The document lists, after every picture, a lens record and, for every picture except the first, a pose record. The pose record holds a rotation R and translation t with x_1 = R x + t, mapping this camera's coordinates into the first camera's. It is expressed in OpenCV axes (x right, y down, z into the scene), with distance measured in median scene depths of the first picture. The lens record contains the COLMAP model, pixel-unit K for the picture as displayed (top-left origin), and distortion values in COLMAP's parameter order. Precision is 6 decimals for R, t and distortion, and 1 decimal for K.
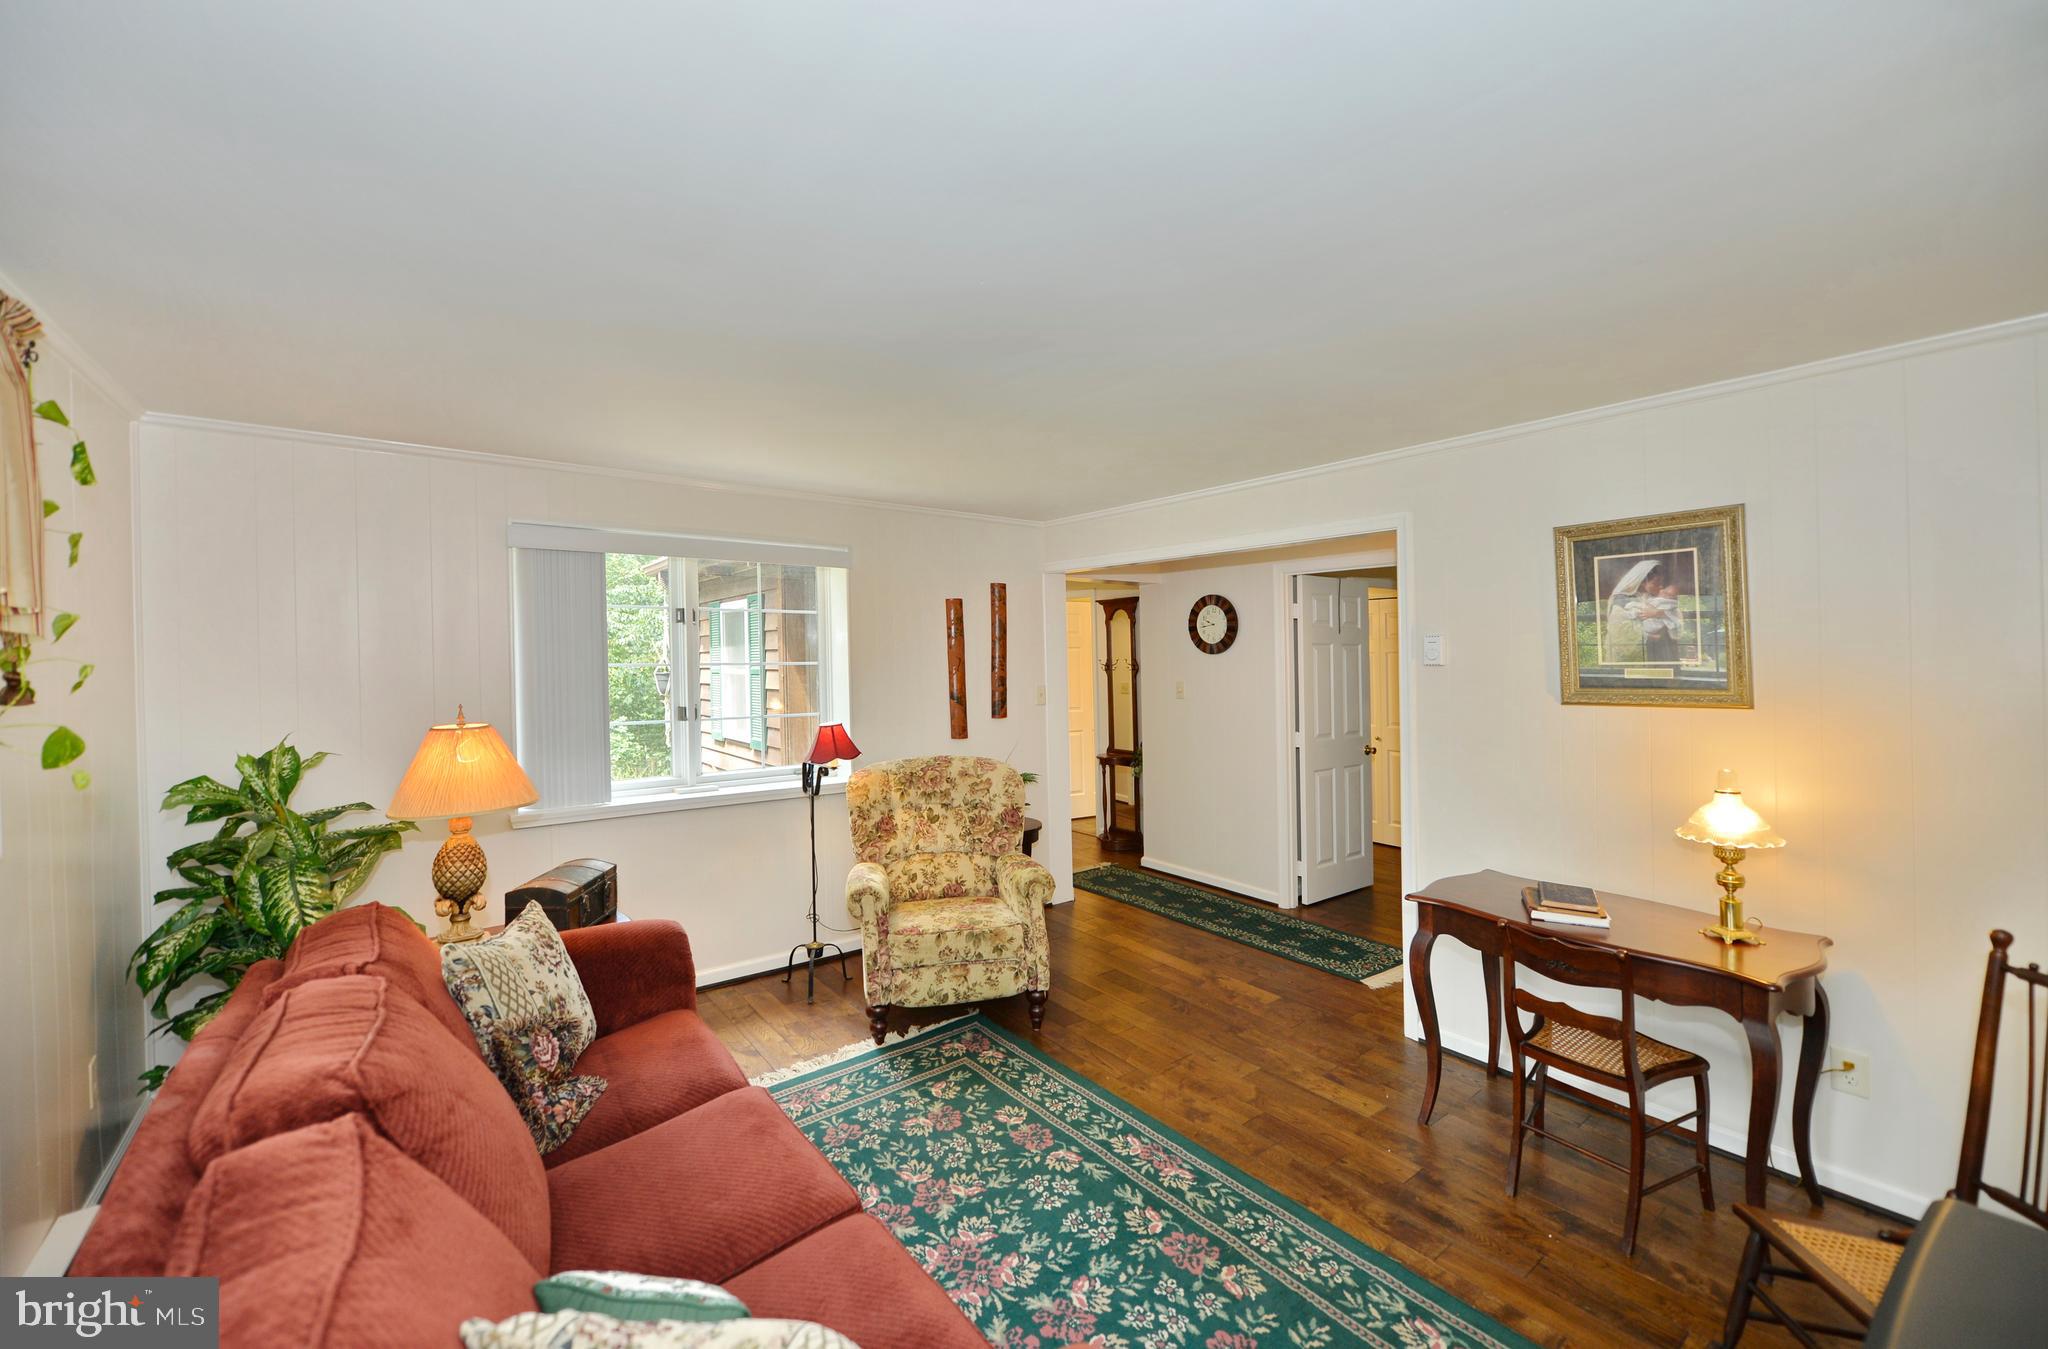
lens RADIAL K [[816.4, 0, 1022.0], [0, 816.4, 664.7], [0, 0, 1]] dist [-0.002169, -0.000062]
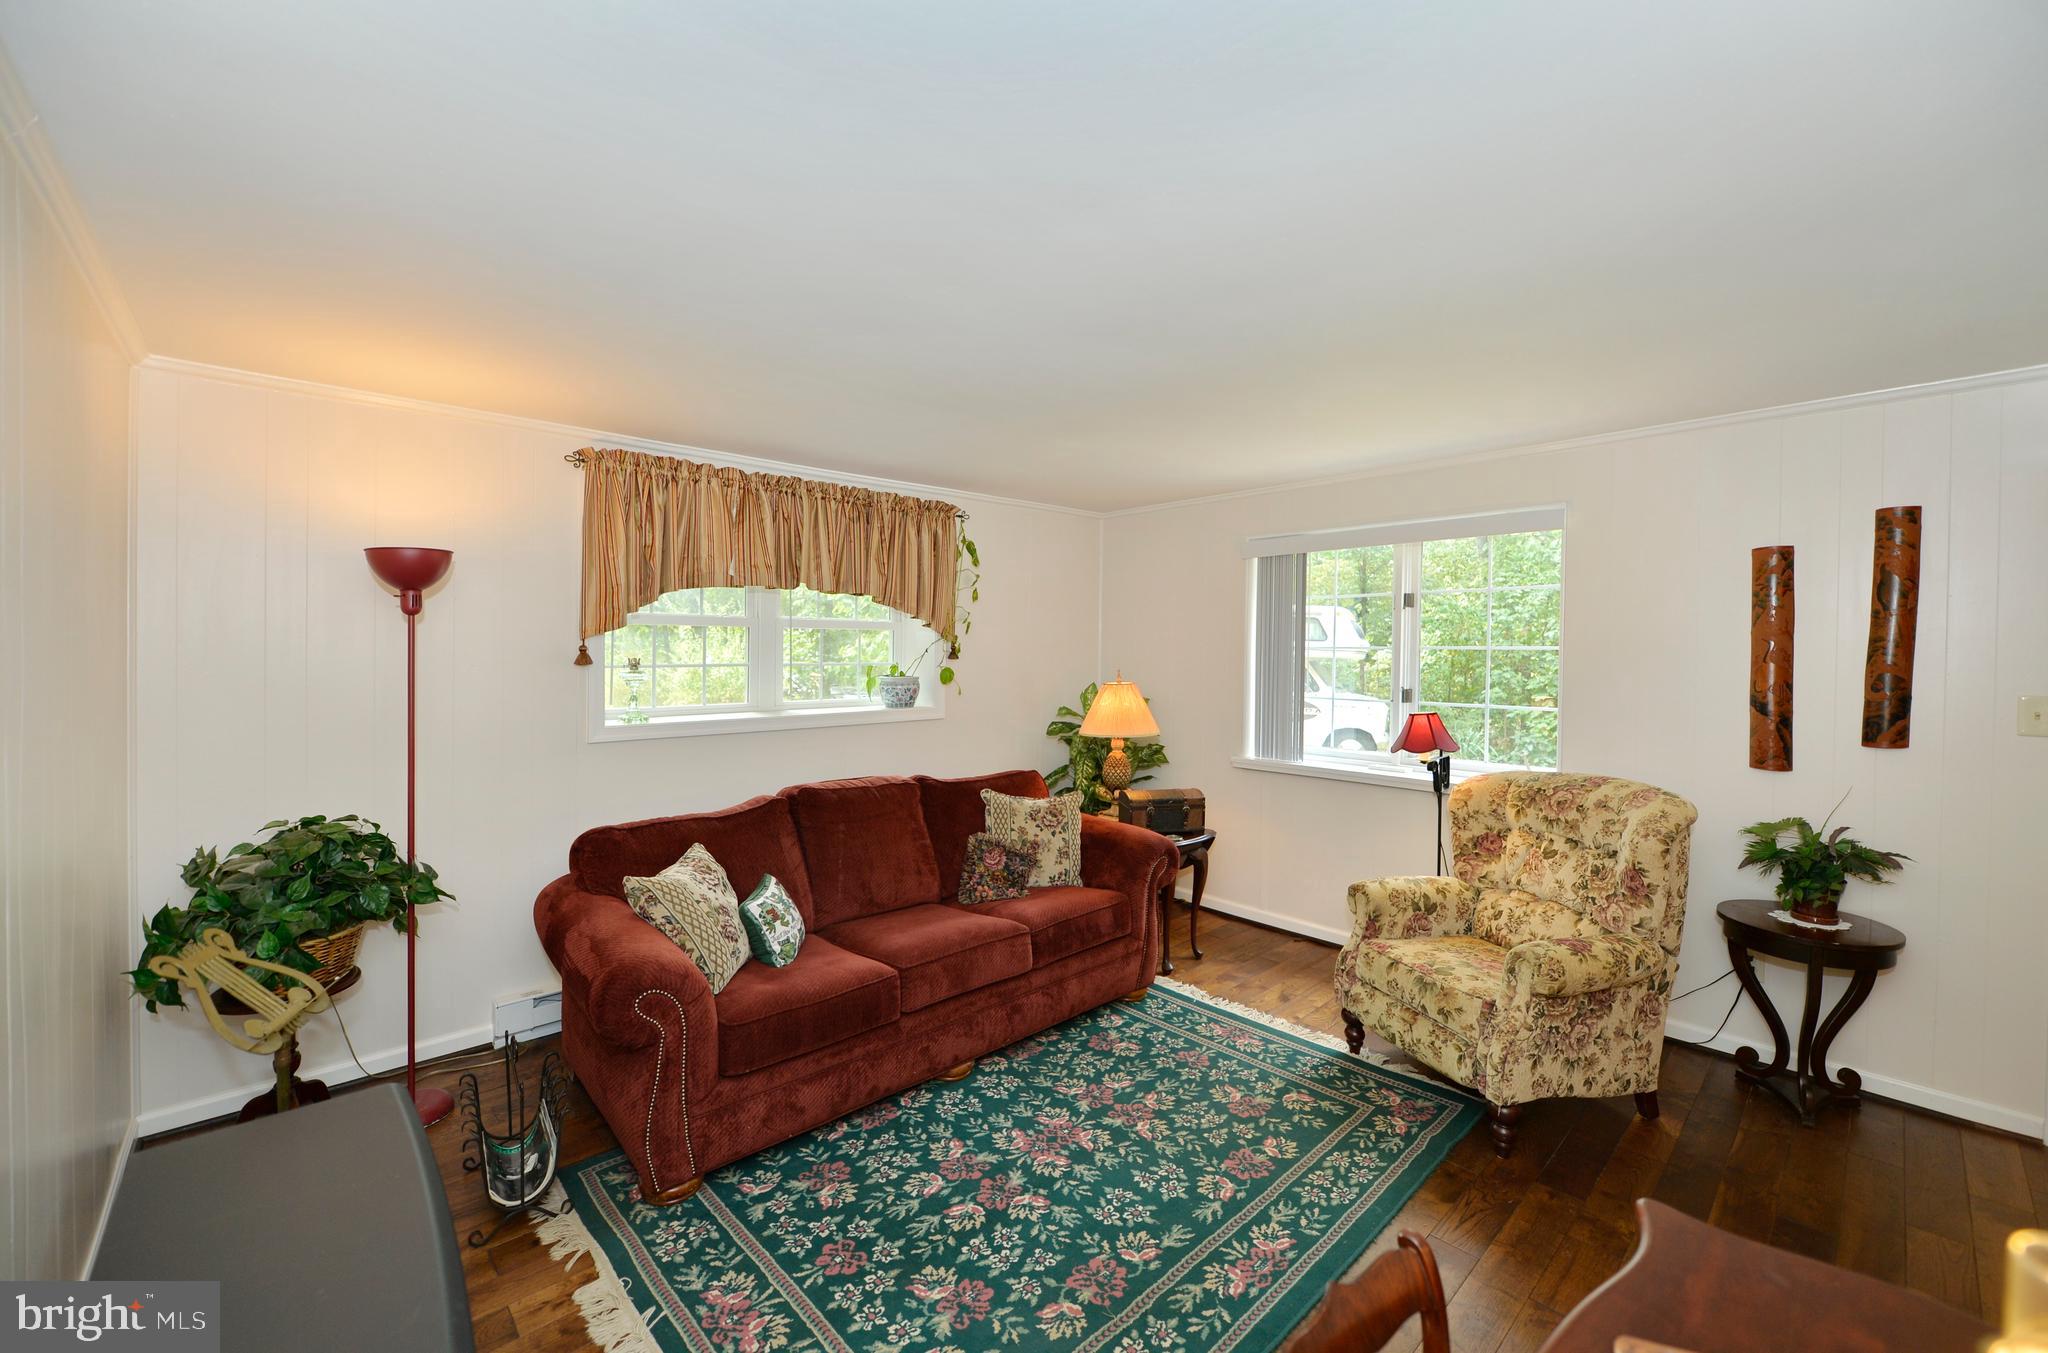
lens RADIAL K [[816.4, 0, 1029.6], [0, 816.4, 663.7], [0, 0, 1]] dist [-0.002169, -0.000062]
pose [[0.090888, 0.021378, -0.995632, 0.951496], [-0.011054, 0.999730, 0.020456, 0.004333], [0.995800, 0.009147, 0.091100, 0.718812]]
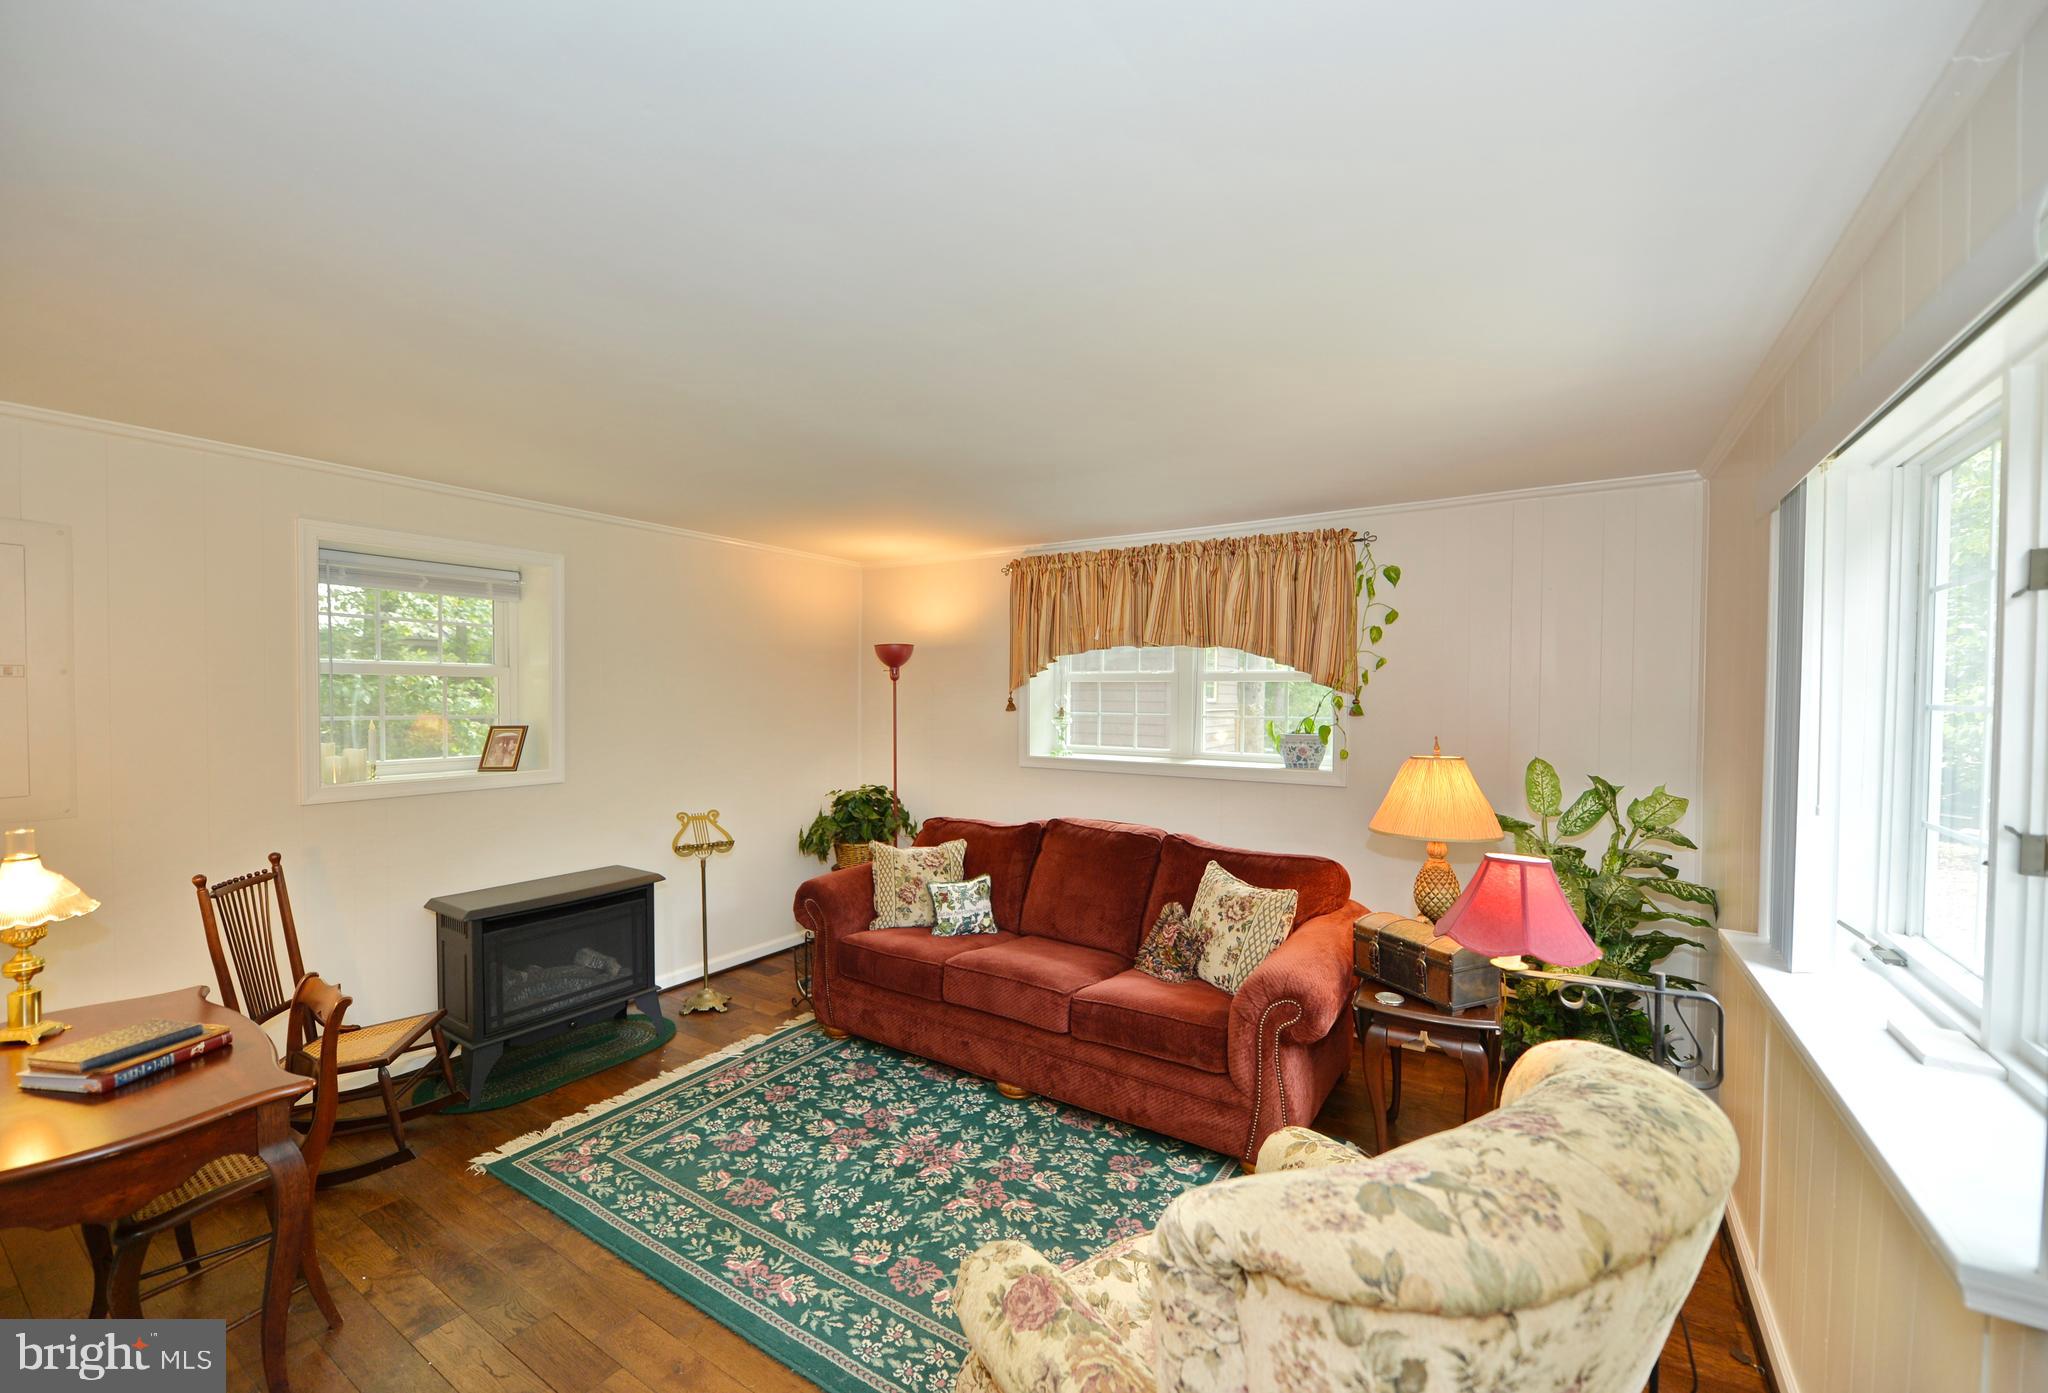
lens RADIAL K [[831.7, 0, 1019.6], [0, 831.7, 706.5], [0, 0, 1]] dist [-0.003104, 0.000110]
pose [[-0.944275, 0.002923, -0.329146, 0.200923], [-0.005685, 0.999667, 0.025188, -0.018306], [0.329109, 0.025655, -0.943943, 1.945824]]
